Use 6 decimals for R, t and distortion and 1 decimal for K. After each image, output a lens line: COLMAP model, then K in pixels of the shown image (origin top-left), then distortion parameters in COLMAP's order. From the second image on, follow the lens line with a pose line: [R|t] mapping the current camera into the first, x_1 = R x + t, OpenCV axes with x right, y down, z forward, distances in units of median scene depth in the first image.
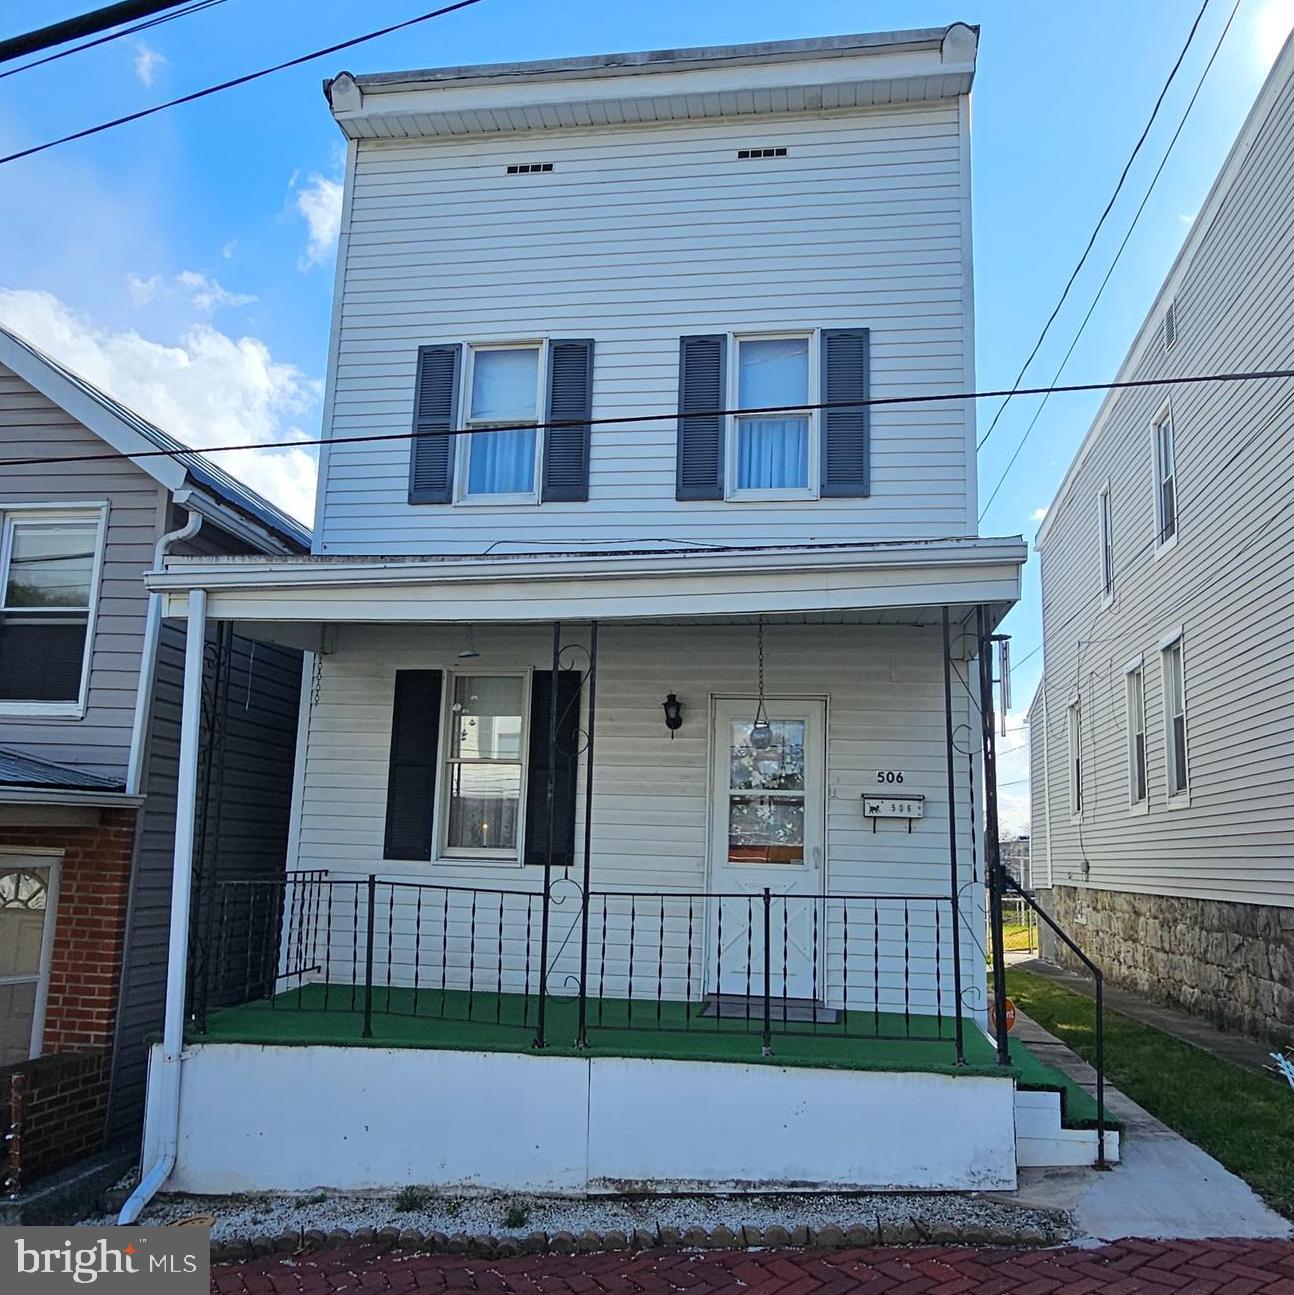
lens RADIAL K [[1170.2, 0, 647.0], [0, 1170.2, 647.5], [0, 0, 1]] dist [0.001401, -0.003895]
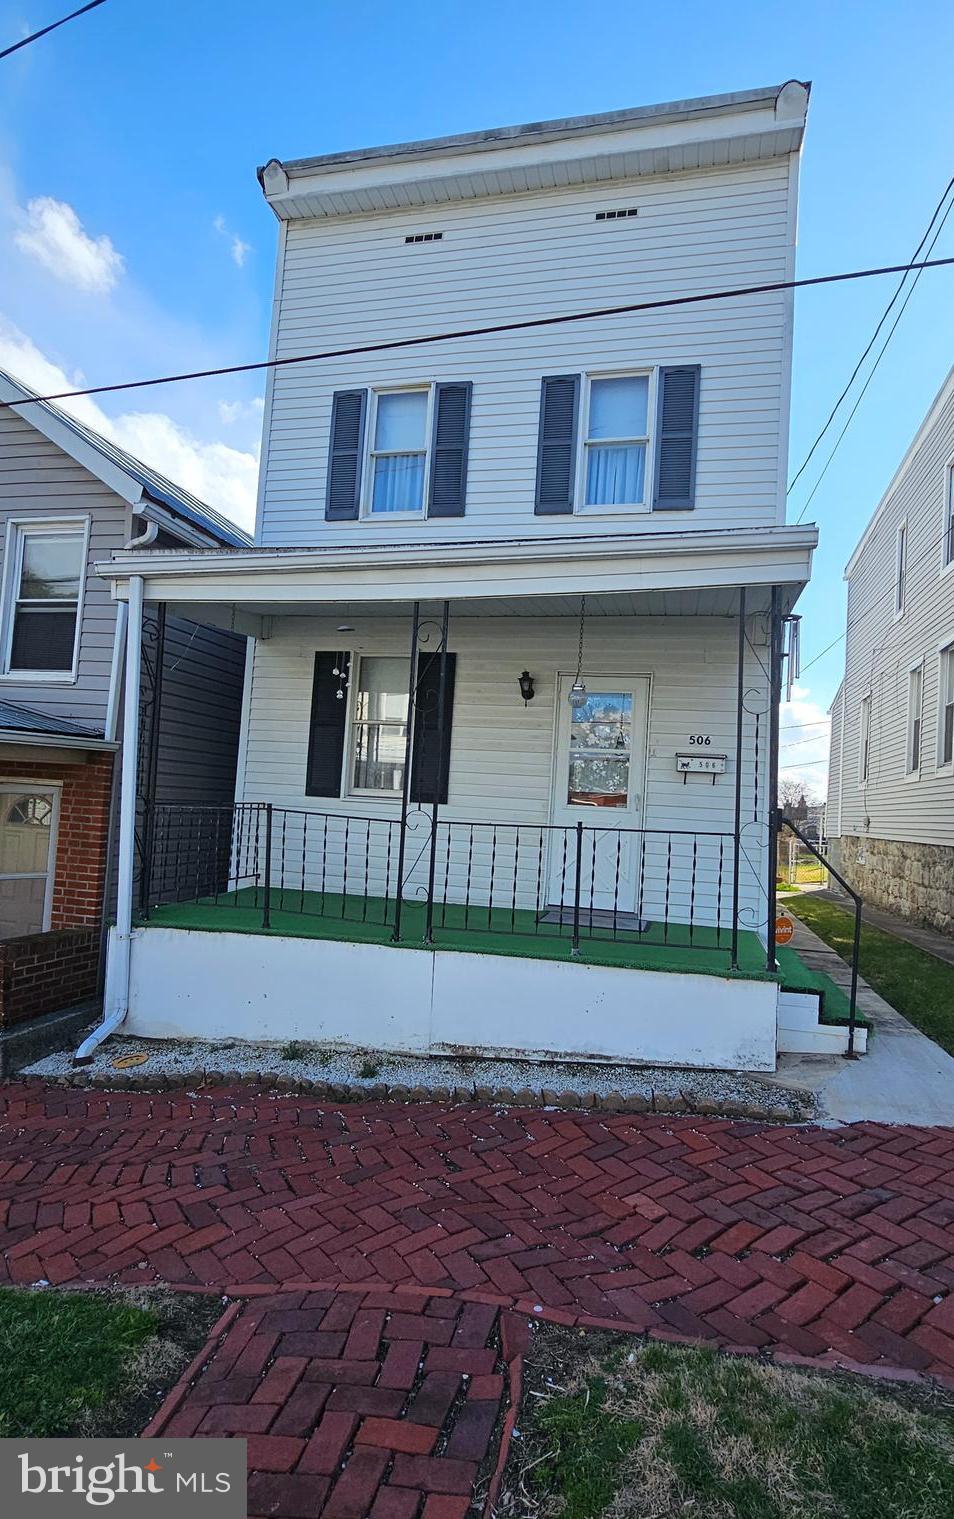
lens RADIAL K [[831.0, 0, 477.0], [0, 831.0, 759.5], [0, 0, 1]] dist [0.001287, -0.002232]
pose [[0.995537, 0.021411, -0.091915, 0.062768], [-0.010462, 0.992959, 0.117995, 0.034551], [0.093794, -0.116507, 0.988751, 0.123186]]
